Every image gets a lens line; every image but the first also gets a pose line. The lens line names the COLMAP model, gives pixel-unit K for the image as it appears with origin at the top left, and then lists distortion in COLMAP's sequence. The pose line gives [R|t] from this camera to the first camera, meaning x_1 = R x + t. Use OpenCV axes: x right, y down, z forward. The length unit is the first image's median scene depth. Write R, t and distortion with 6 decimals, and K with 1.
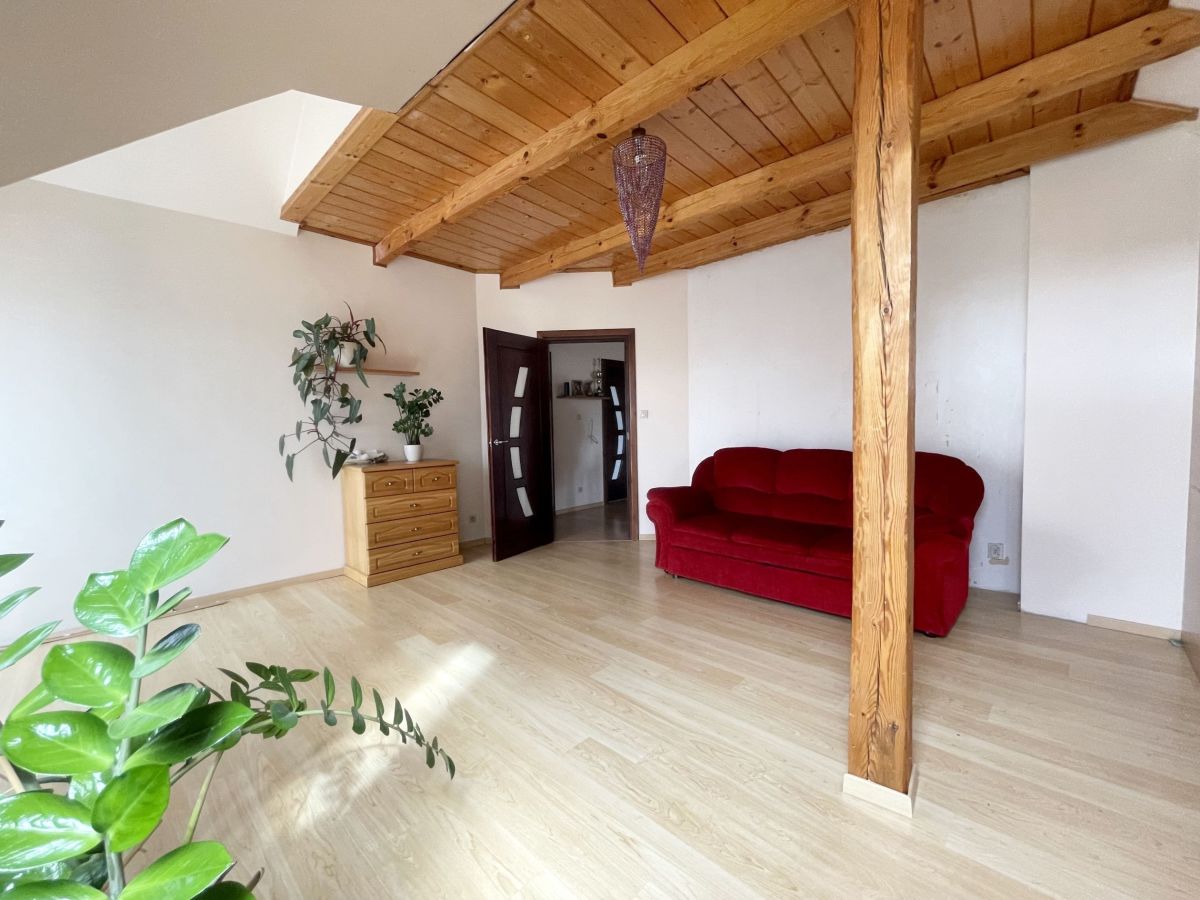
lens RADIAL K [[490.0, 0, 599.1], [0, 490.0, 454.2], [0, 0, 1]] dist [0.008692, -0.000624]
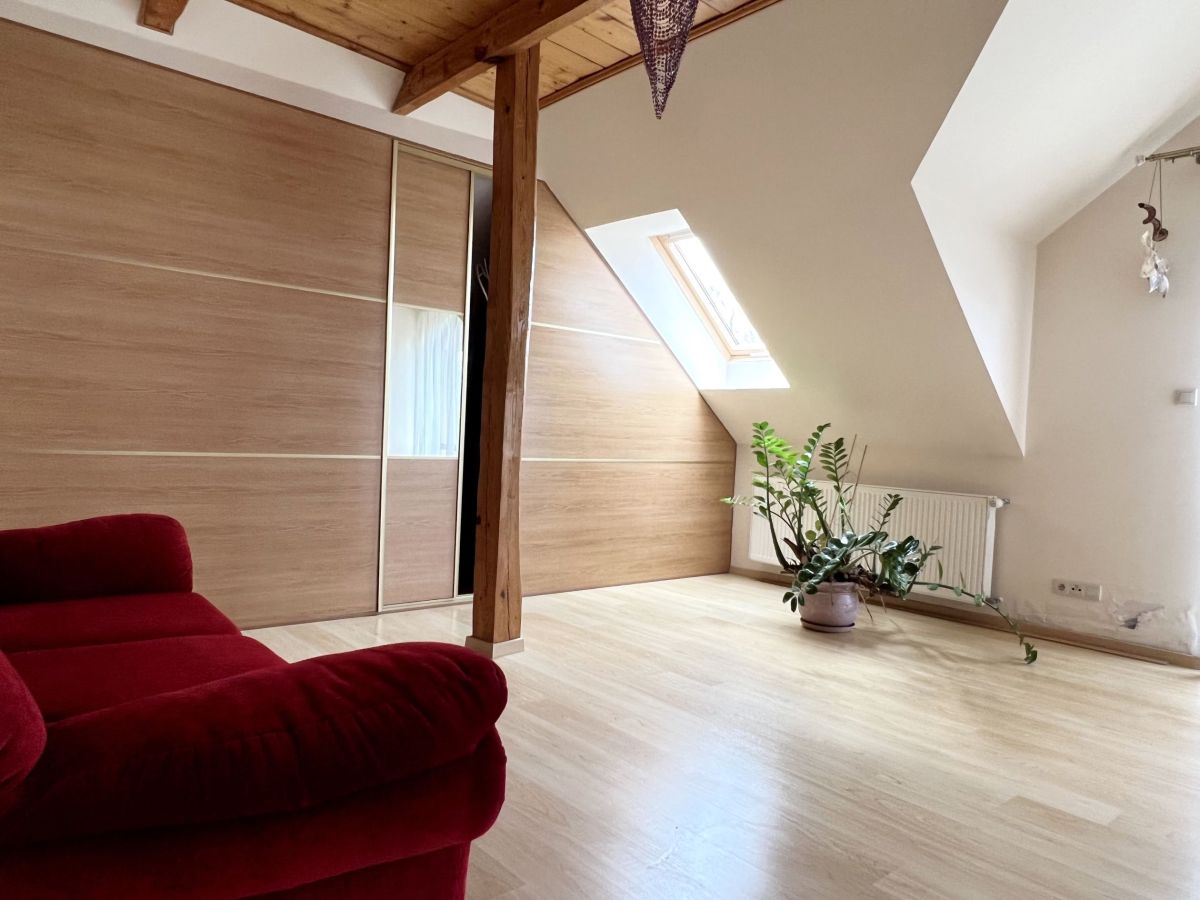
lens RADIAL K [[804.8, 0, 595.7], [0, 804.8, 448.9], [0, 0, 1]] dist [-0.000202, -0.000359]
pose [[-0.994897, -0.028690, 0.096730, 0.037312], [-0.021200, 0.996760, 0.077592, -0.028424], [-0.098642, 0.075145, -0.992282, 1.351997]]
